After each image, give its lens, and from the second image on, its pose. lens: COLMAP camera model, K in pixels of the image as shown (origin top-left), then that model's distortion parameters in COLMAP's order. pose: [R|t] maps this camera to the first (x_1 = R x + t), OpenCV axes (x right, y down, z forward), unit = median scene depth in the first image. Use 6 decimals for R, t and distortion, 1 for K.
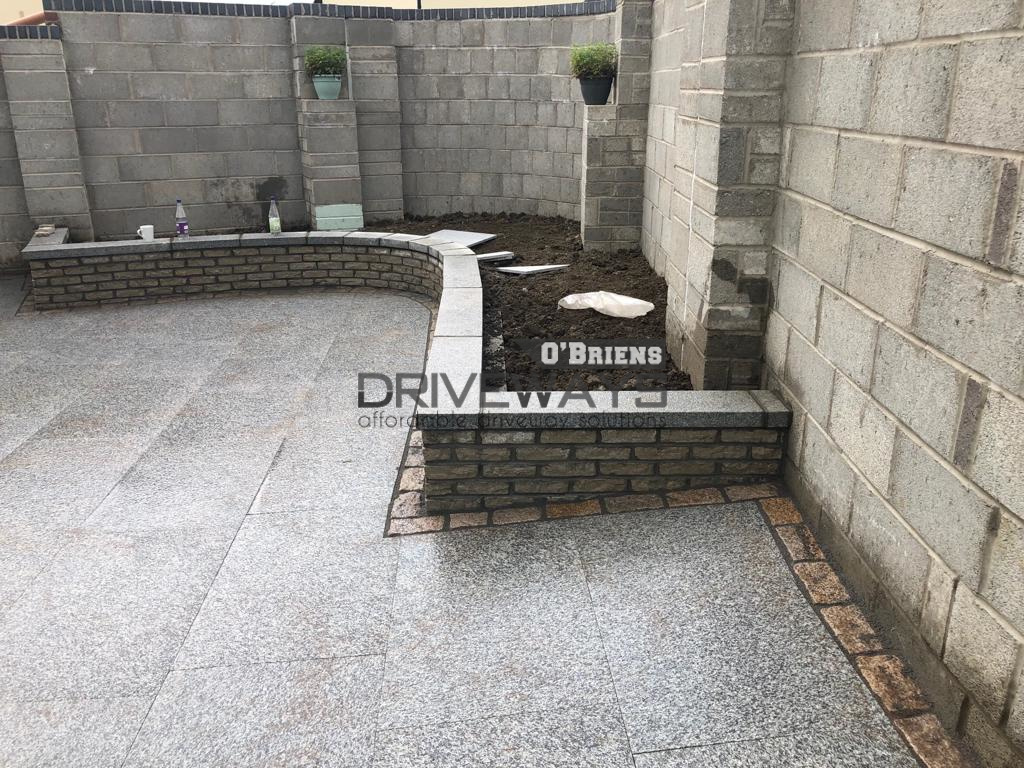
lens RADIAL K [[849.9, 0, 507.1], [0, 849.9, 376.7], [0, 0, 1]] dist [0.028290, -0.031086]
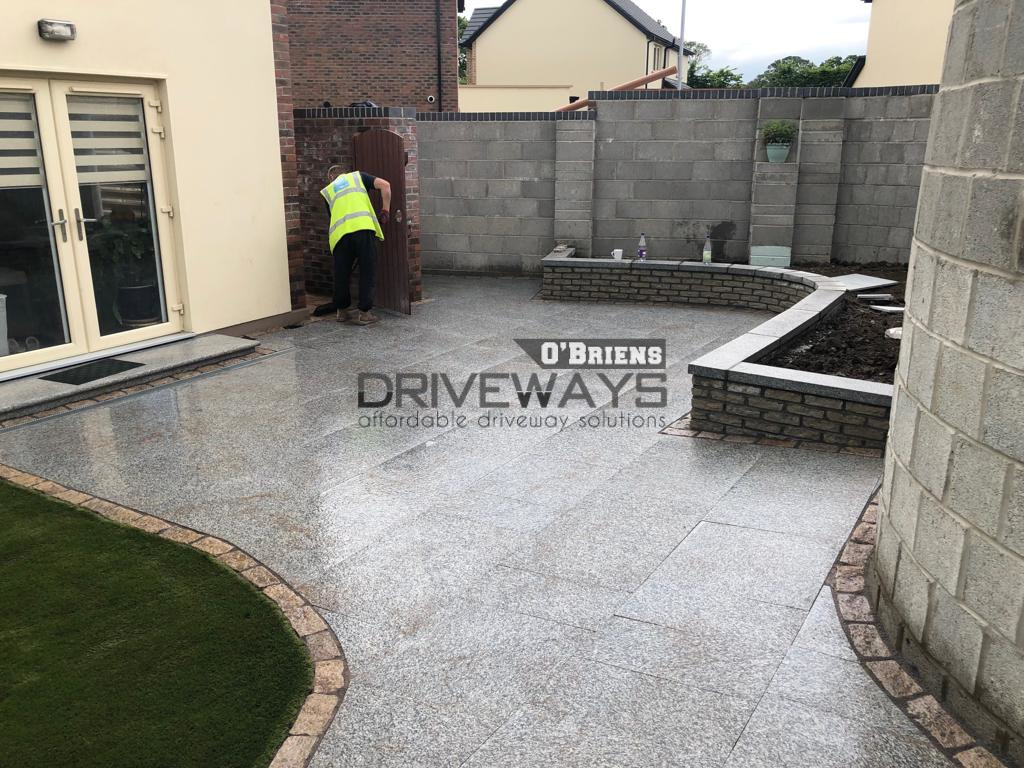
lens RADIAL K [[849.9, 0, 507.3], [0, 849.9, 382.8], [0, 0, 1]] dist [0.028290, -0.031086]
pose [[0.820482, 0.163860, -0.547686, 0.214396], [-0.187078, 0.982251, 0.013616, 0.050967], [0.540196, 0.091288, 0.836573, -0.240131]]
